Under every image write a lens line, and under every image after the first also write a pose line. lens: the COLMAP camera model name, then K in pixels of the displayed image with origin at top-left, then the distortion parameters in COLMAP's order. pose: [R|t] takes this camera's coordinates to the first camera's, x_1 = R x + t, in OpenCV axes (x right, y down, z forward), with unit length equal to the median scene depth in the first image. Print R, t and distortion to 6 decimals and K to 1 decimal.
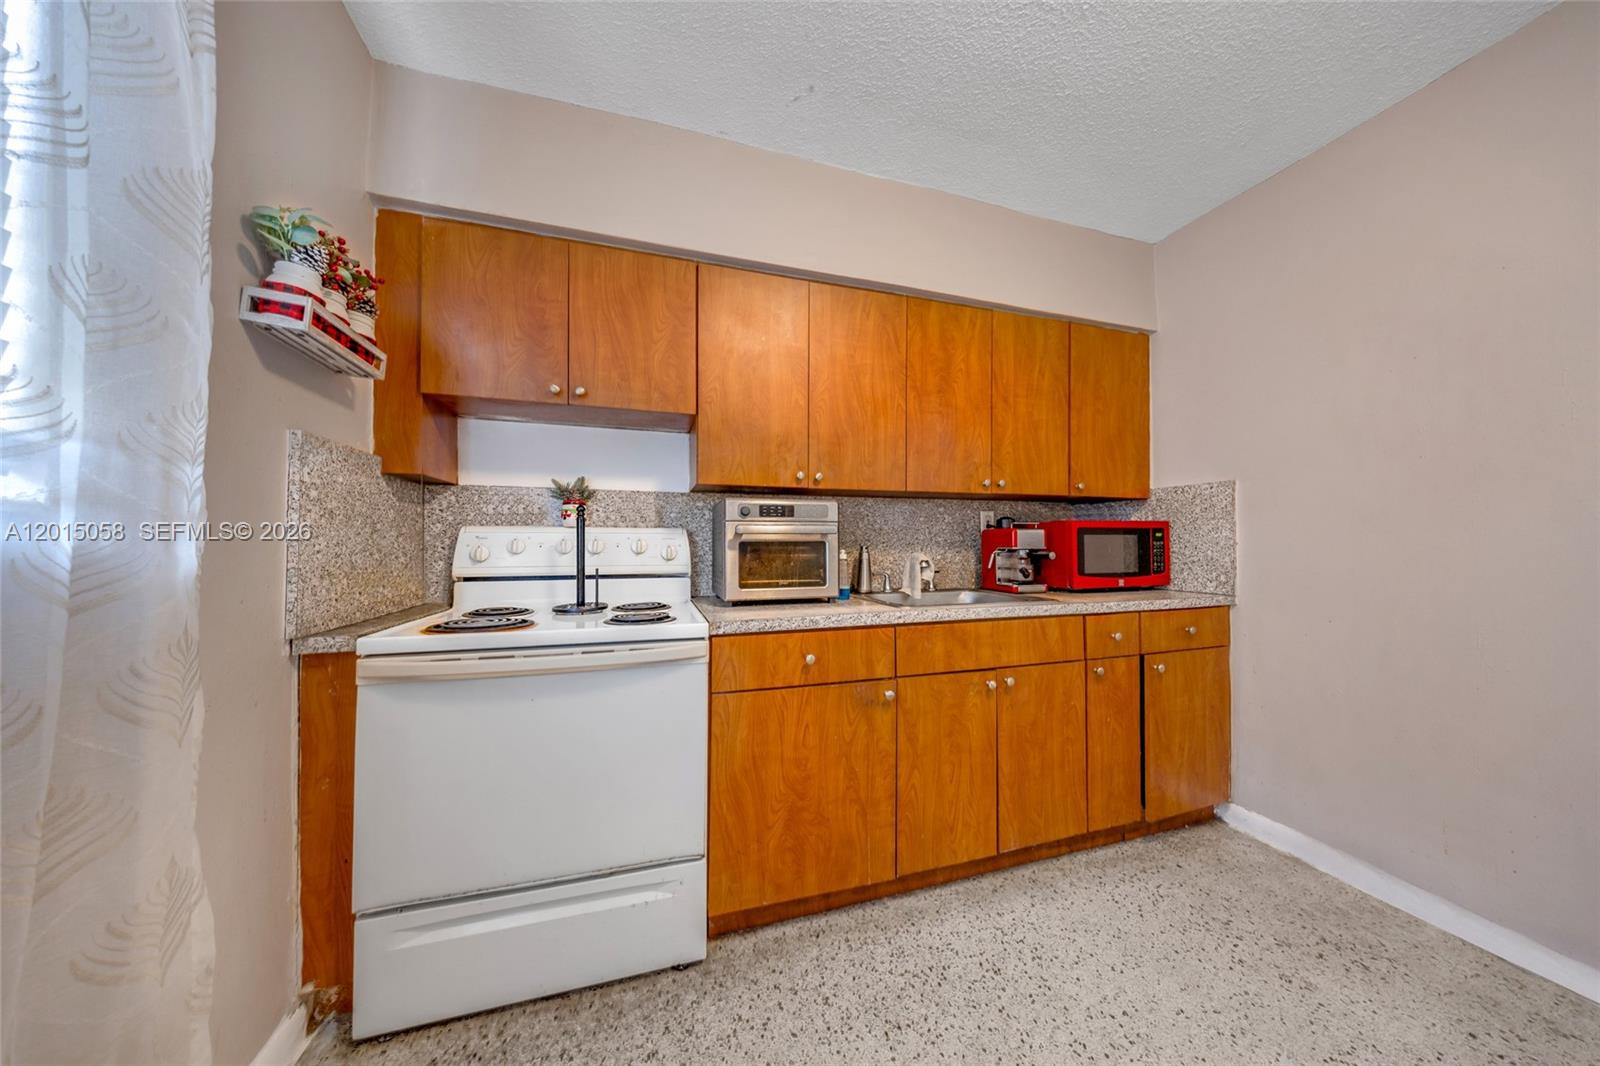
lens RADIAL K [[484.7, 0, 795.6], [0, 484.7, 537.8], [0, 0, 1]] dist [0.003677, 0.000144]
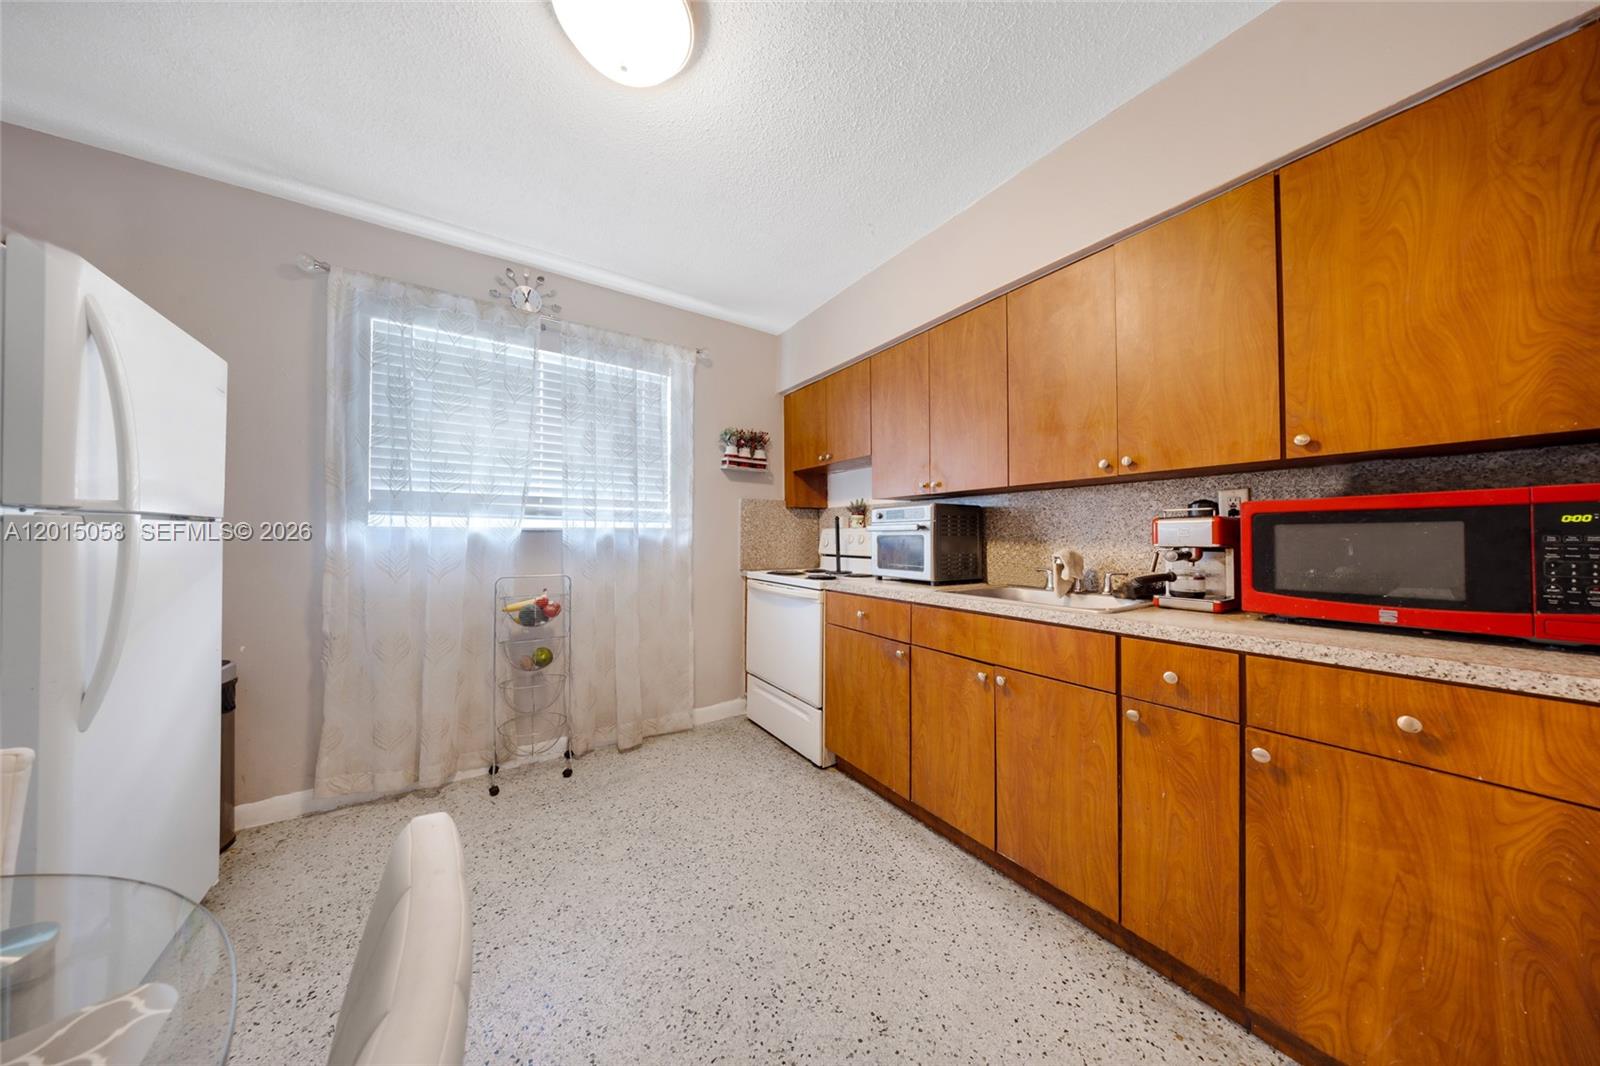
lens RADIAL K [[484.7, 0, 807.5], [0, 484.7, 531.4], [0, 0, 1]] dist [0.003677, 0.000144]
pose [[0.300345, -0.009195, -0.953786, 1.262113], [0.012300, 0.999908, -0.005766, -0.001452], [0.953751, -0.010000, 0.300430, 0.344272]]
